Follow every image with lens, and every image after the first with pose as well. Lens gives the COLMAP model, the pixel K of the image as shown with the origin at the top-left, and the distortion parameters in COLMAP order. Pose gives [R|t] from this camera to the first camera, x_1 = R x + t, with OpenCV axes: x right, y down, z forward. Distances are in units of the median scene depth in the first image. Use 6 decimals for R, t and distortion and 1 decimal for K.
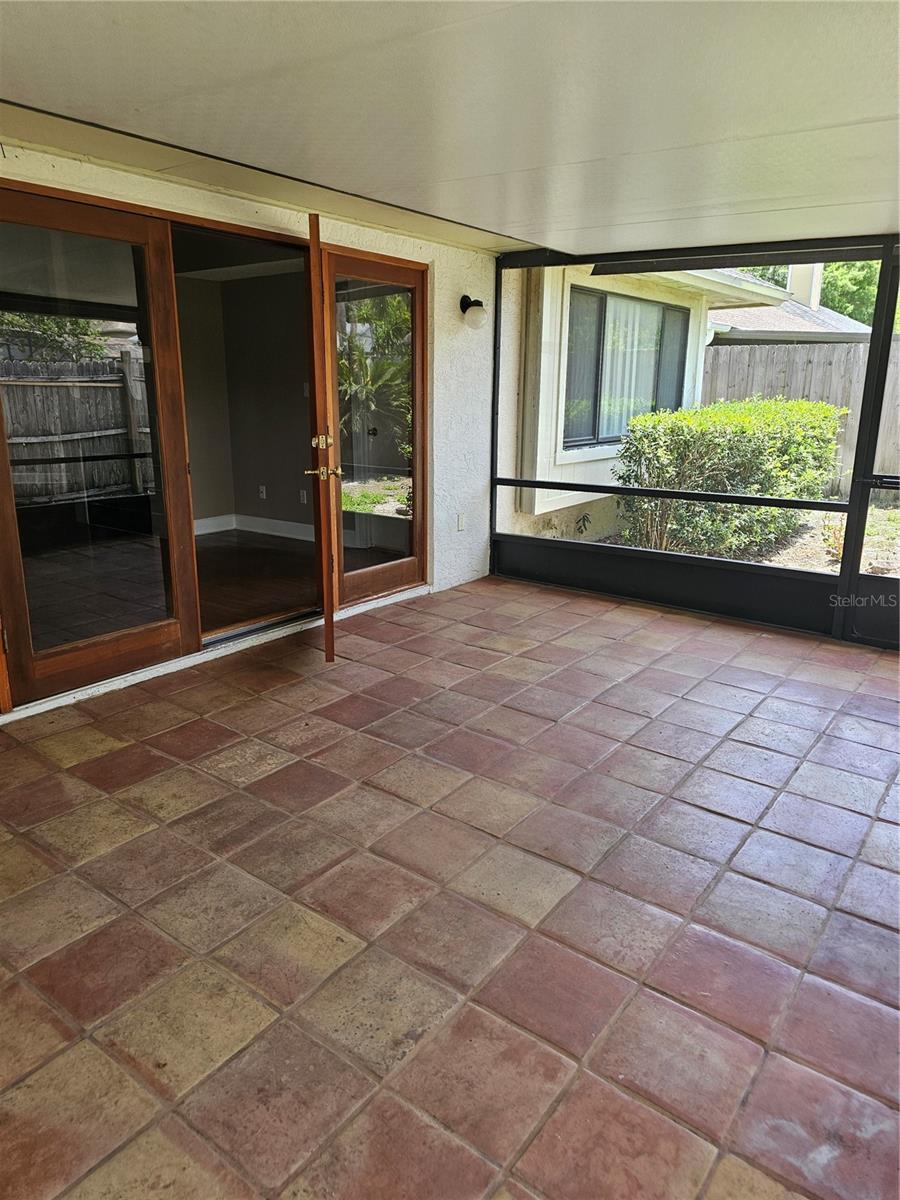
lens RADIAL K [[804.3, 0, 448.7], [0, 804.3, 598.9], [0, 0, 1]] dist [0.004392, 0.001124]
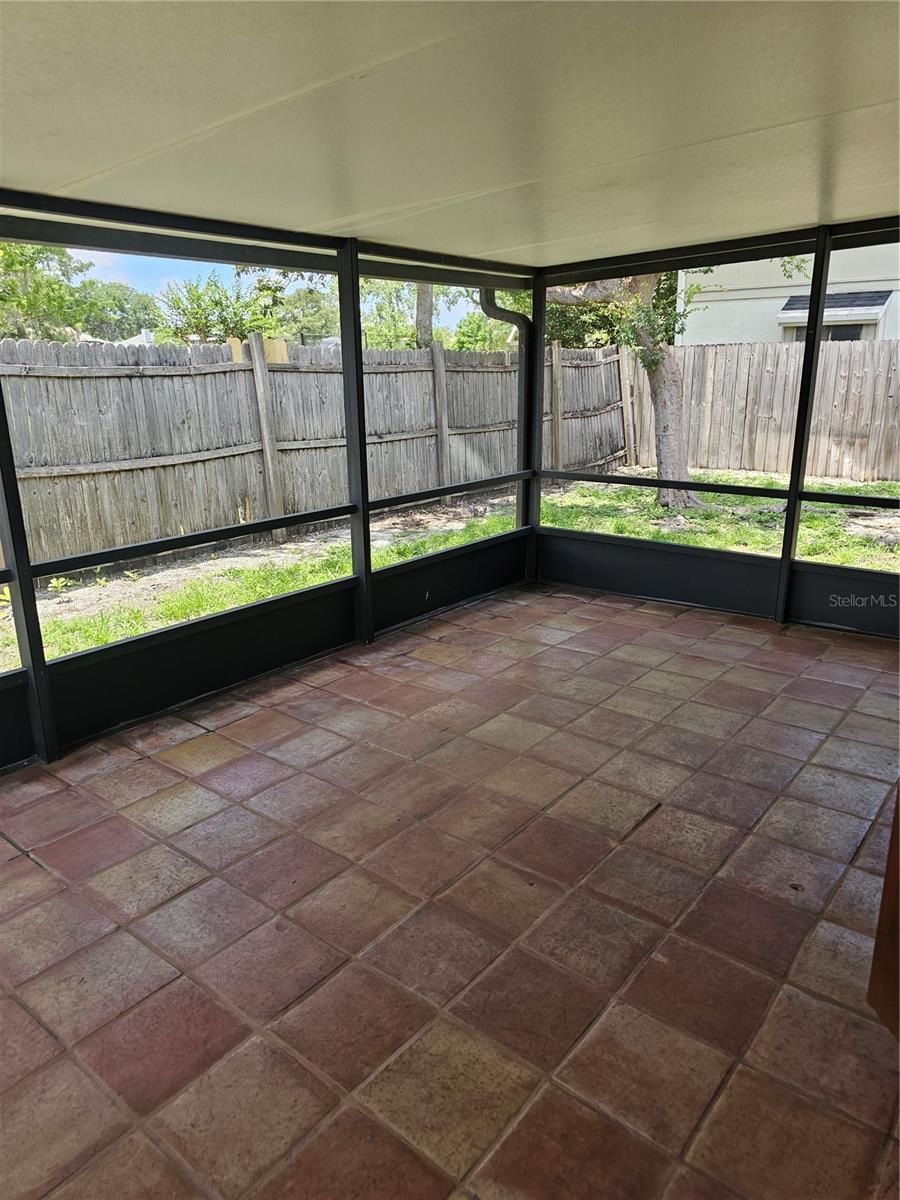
lens RADIAL K [[804.3, 0, 451.2], [0, 804.3, 602.3], [0, 0, 1]] dist [0.004392, 0.001124]
pose [[-0.999013, -0.000923, 0.044419, 0.104225], [0.022380, 0.853213, 0.521082, -0.498134], [-0.038380, 0.521562, -0.852350, 1.730689]]
